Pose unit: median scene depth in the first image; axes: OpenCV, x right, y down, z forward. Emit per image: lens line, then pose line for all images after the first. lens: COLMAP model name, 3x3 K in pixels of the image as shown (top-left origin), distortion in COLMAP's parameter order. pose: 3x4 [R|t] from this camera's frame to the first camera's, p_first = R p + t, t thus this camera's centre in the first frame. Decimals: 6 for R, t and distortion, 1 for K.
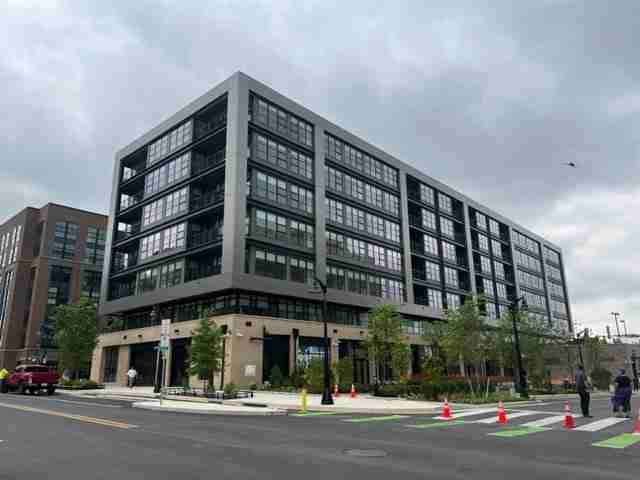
lens RADIAL K [[470.0, 0, 320.0], [0, 470.0, 240.0], [0, 0, 1]] dist [0.043795, -0.002401]
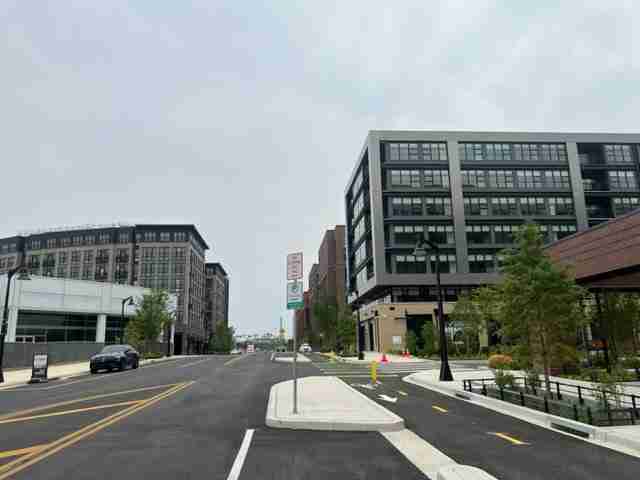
lens RADIAL K [[470.0, 0, 320.0], [0, 470.0, 240.0], [0, 0, 1]] dist [0.043795, -0.002401]
pose [[0.725026, -0.156869, -0.670619, 0.582055], [0.198107, 0.980064, -0.015074, -0.043953], [0.659614, -0.121925, 0.741649, -0.169524]]
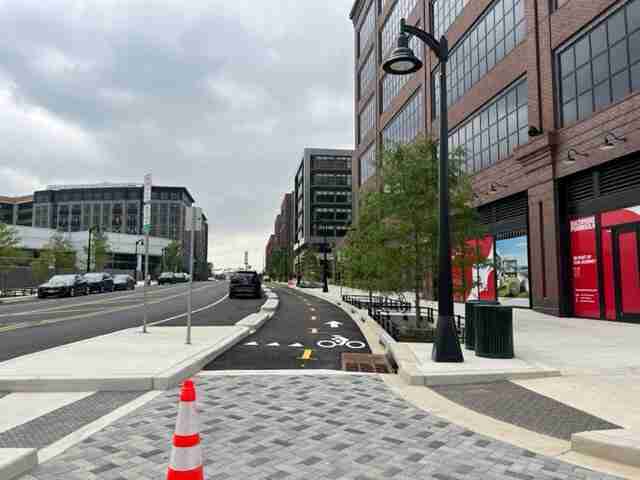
lens RADIAL K [[470.0, 0, 320.0], [0, 470.0, 240.0], [0, 0, 1]] dist [0.043795, -0.002401]
pose [[0.764798, -0.044537, -0.642729, 1.273541], [0.162727, 0.978616, 0.125822, -0.186160], [0.623381, -0.200818, 0.755690, -0.738076]]
